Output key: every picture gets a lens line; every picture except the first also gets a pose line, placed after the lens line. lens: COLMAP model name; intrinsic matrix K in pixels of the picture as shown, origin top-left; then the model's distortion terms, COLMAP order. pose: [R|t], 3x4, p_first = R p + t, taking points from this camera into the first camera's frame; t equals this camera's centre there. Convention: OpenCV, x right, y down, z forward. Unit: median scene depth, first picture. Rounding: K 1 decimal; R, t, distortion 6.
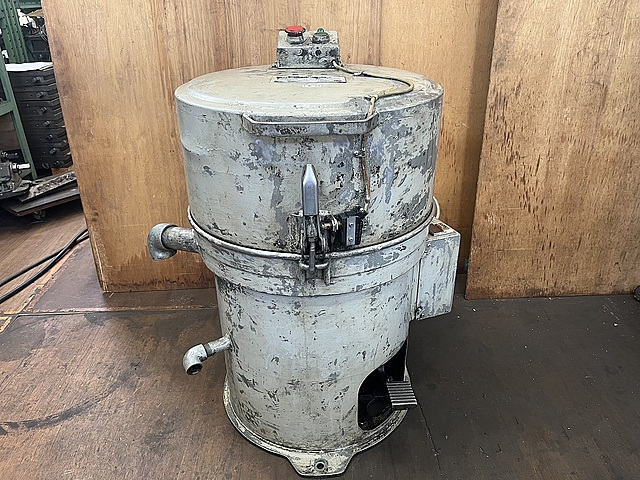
lens RADIAL K [[479.3, 0, 324.4], [0, 479.3, 251.1], [0, 0, 1]] dist [0.040857, -0.065538]
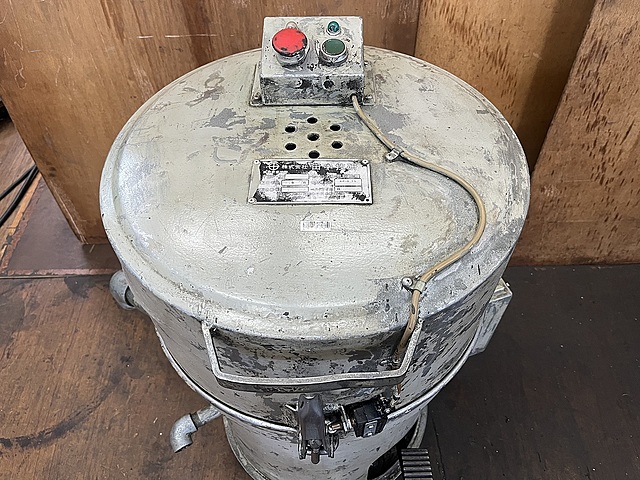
lens RADIAL K [[479.3, 0, 321.3], [0, 479.3, 238.2], [0, 0, 1]] dist [0.040857, -0.065538]
pose [[0.999454, 0.019067, -0.027002, -0.001384], [-0.006615, 0.915721, 0.401760, -0.329209], [0.032387, -0.401362, 0.915347, 0.254336]]
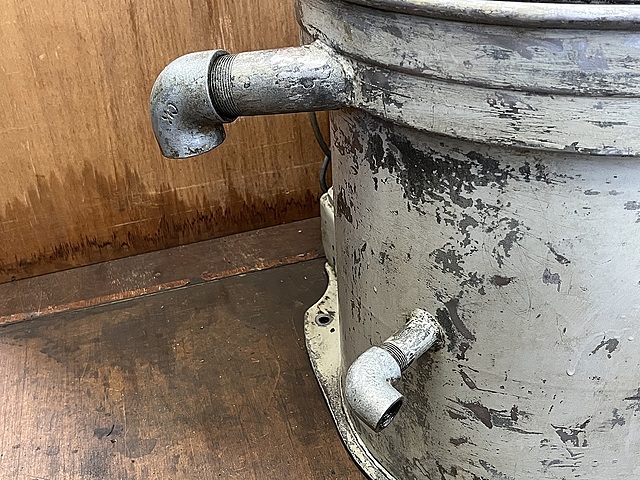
lens RADIAL K [[678.8, 0, 319.7], [0, 678.8, 244.1], [0, 0, 1]] dist [-0.002264, 0.000000]
pose [[0.965097, -0.164285, 0.203958, -0.290412], [0.149100, 0.984915, 0.087813, 0.043290], [-0.215307, -0.054338, 0.975033, 0.359056]]
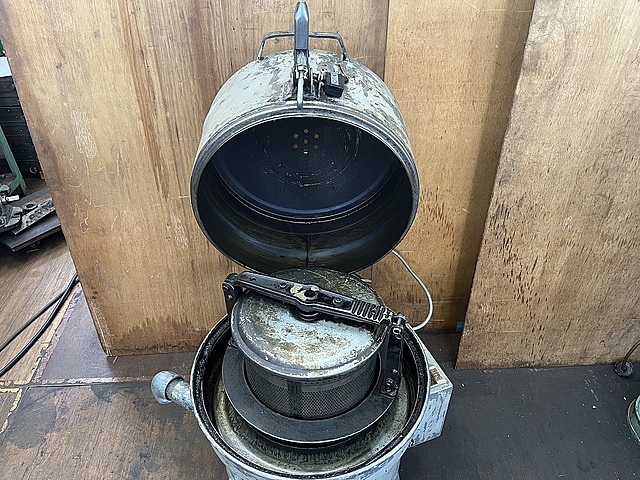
lens RADIAL K [[479.3, 0, 321.0], [0, 479.3, 240.8], [0, 0, 1]] dist [0.040857, -0.065538]
pose [[0.999919, 0.009256, 0.008783, -0.011811], [-0.010694, 0.983408, 0.181094, -0.413386], [-0.006961, -0.181173, 0.983427, 0.025928]]
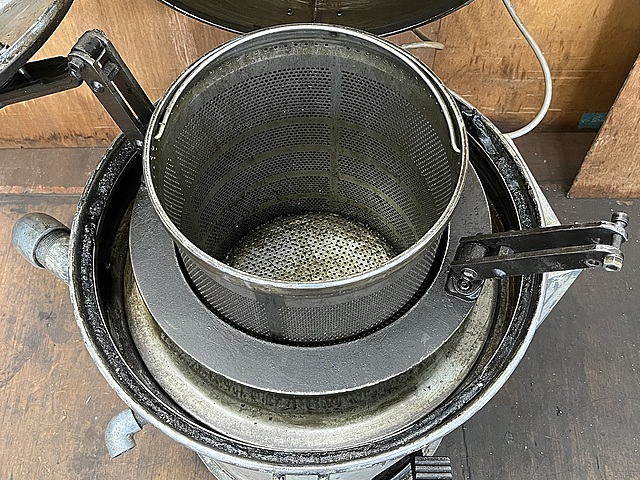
lens RADIAL K [[652.1, 0, 320.9], [0, 652.1, 225.8], [0, 0, 1]] dist [0.014101, 0.000000]
pose [[0.998515, 0.050295, -0.020918, 0.001520], [-0.029945, 0.827616, 0.560495, -0.370484], [0.045502, -0.559036, 0.827894, 0.319853]]
